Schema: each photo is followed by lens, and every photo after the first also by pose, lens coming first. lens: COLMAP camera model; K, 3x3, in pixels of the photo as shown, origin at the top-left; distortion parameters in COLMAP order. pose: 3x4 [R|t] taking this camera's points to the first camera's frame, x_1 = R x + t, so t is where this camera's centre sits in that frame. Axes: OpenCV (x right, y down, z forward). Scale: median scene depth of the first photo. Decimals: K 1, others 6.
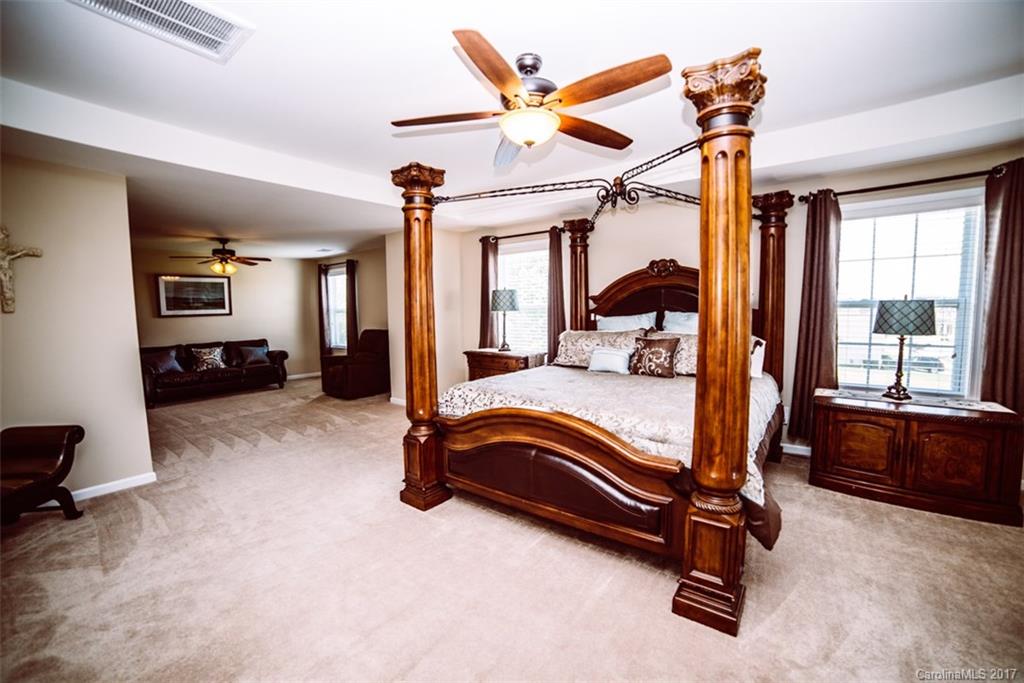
lens RADIAL K [[407.3, 0, 511.4], [0, 407.3, 344.7], [0, 0, 1]] dist [-0.099835, 0.031464]
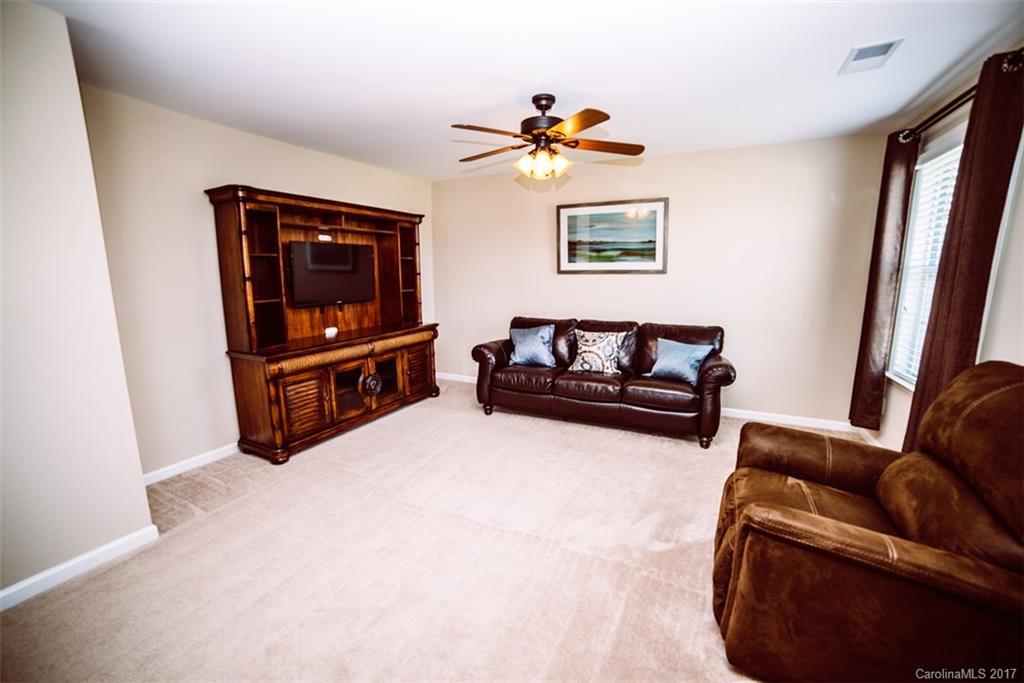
lens RADIAL K [[407.3, 0, 511.4], [0, 407.3, 344.7], [0, 0, 1]] dist [-0.099835, 0.031464]
pose [[0.192356, 0.188041, -0.963141, -0.229177], [-0.086367, 0.980905, 0.174260, -0.059773], [0.977517, 0.049663, 0.204923, 0.708956]]
